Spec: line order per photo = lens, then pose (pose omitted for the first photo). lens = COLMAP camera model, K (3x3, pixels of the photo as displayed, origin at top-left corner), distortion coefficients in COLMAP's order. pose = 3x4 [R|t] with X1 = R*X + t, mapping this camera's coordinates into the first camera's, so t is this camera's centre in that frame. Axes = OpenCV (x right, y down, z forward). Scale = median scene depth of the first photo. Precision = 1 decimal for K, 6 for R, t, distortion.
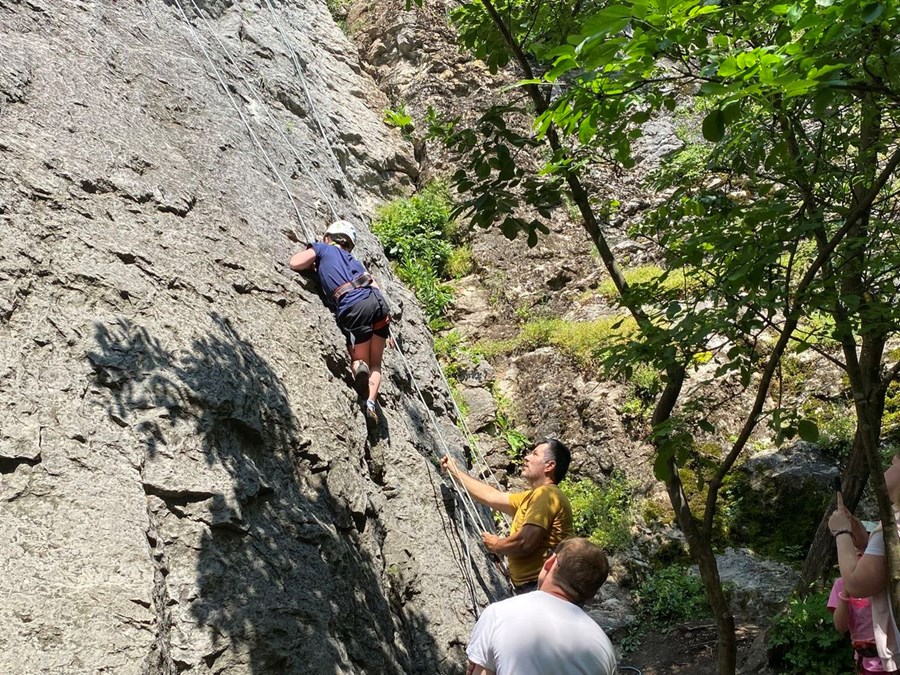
lens RADIAL K [[925.5, 0, 447.9], [0, 925.5, 341.7], [0, 0, 1]] dist [0.169636, -0.449943]
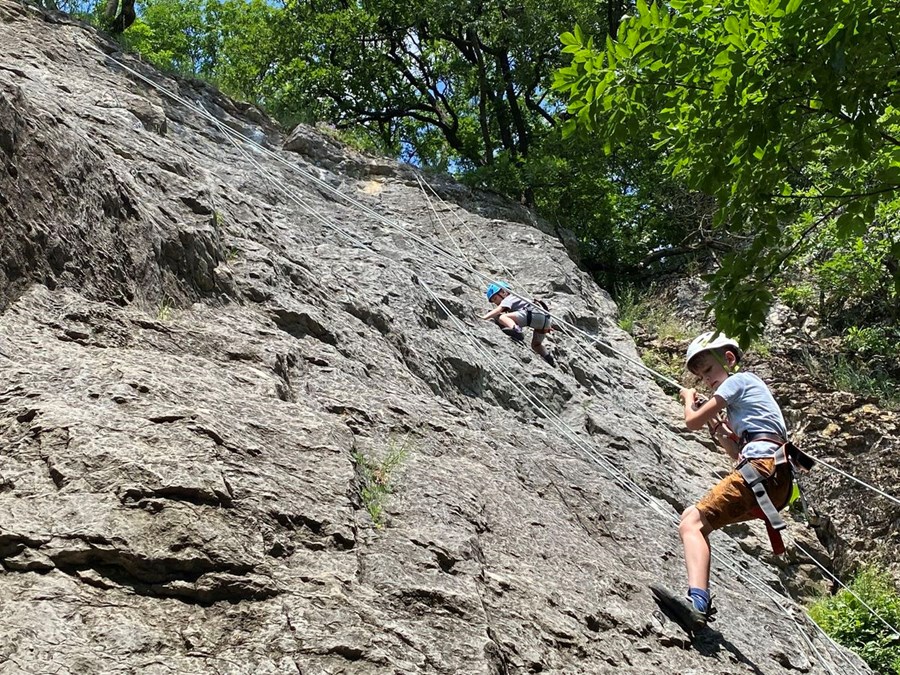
lens RADIAL K [[1185.4, 0, 450.0], [0, 1185.4, 337.5], [0, 0, 1]] dist [0.225130, -0.715807]
pose [[0.952825, -0.212949, -0.216280, -0.112524], [0.114434, 0.912028, -0.393841, -0.003639], [0.281122, 0.350512, 0.893371, 0.010244]]
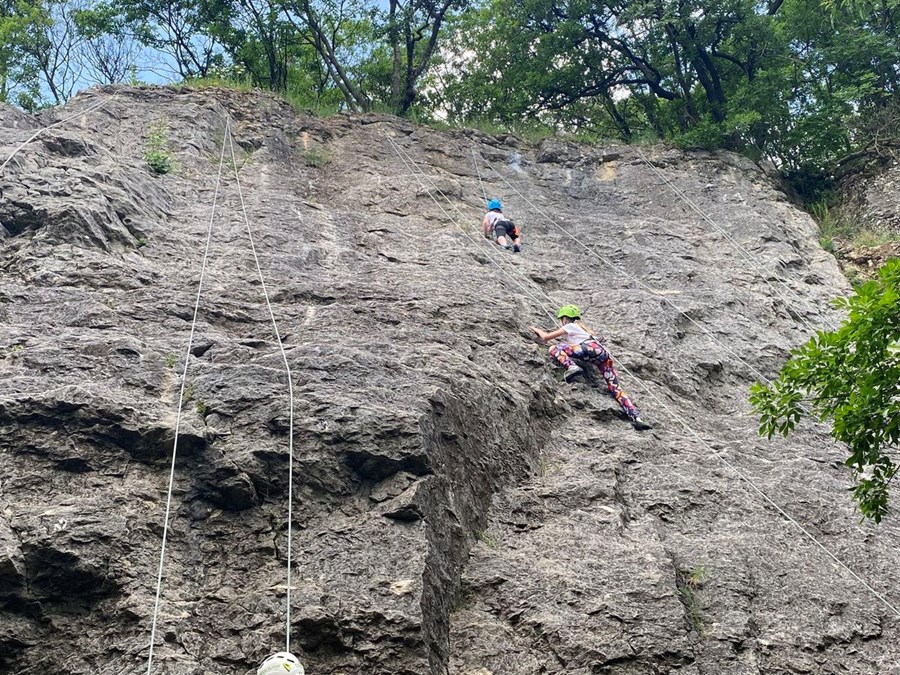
lens RADIAL K [[971.8, 0, 438.3], [0, 971.8, 321.8], [0, 0, 1]] dist [0.169716, -0.492302]
pose [[0.806255, -0.348067, -0.478332, 0.021141], [0.216627, 0.926135, -0.308782, -0.139639], [0.550477, 0.145337, 0.822102, -0.312803]]
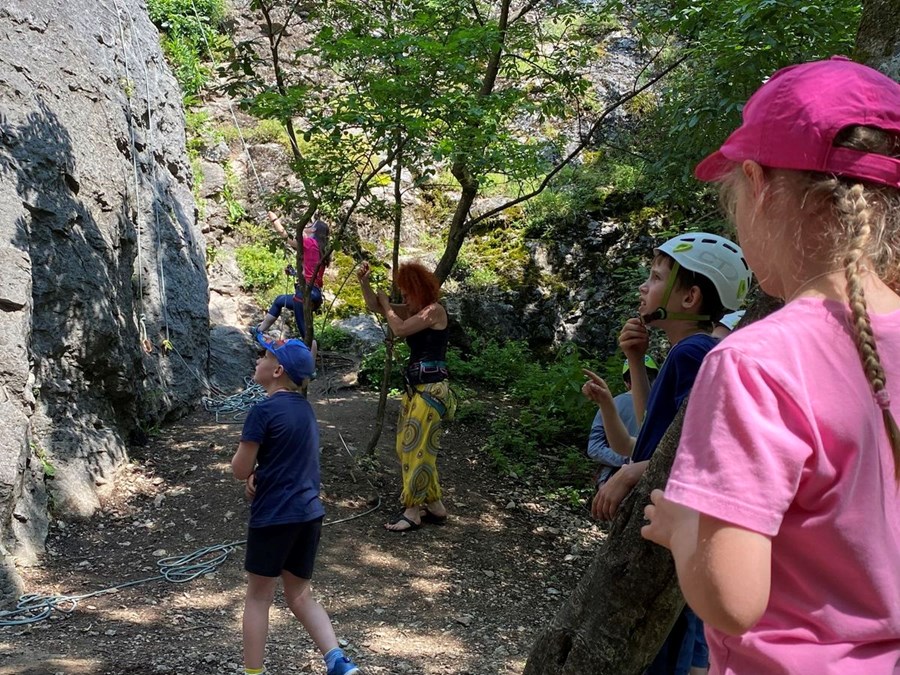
lens RADIAL K [[1013.5, 0, 450.0], [0, 1013.5, 337.5], [0, 0, 1]] dist [0.095076, -0.226104]
pose [[0.941396, 0.183920, 0.282750, -0.016162], [-0.244385, 0.949679, 0.195924, -0.083790], [-0.232487, -0.253542, 0.938971, -0.498510]]
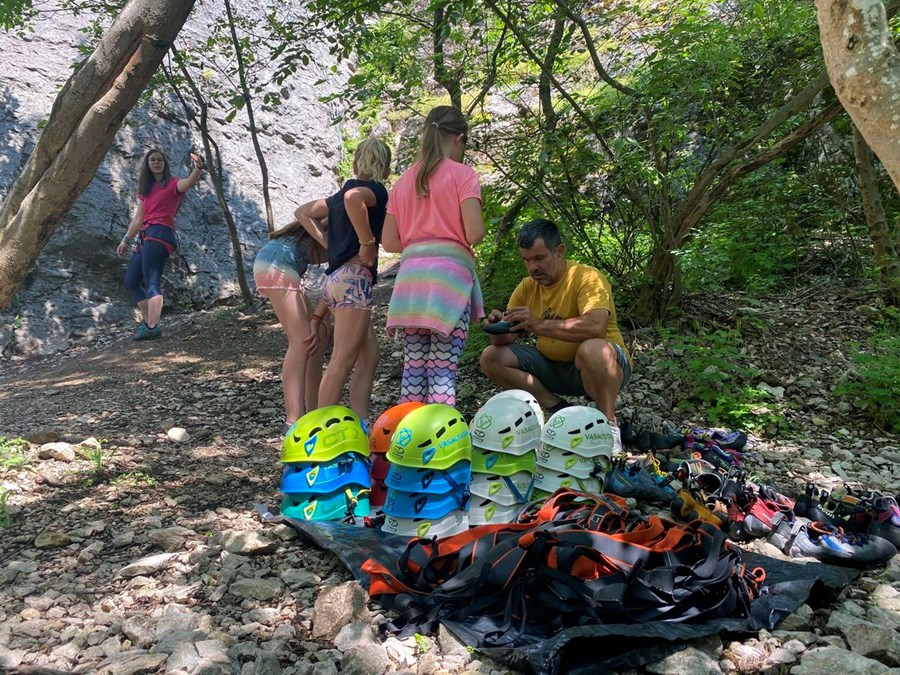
lens RADIAL K [[684.2, 0, 436.9], [0, 684.2, 334.8], [0, 0, 1]] dist [0.008395, -0.006755]
pose [[0.944583, 0.087740, -0.316331, 0.641103], [0.008516, 0.956747, 0.290798, 0.033253], [0.328163, -0.277377, 0.902979, -0.260083]]
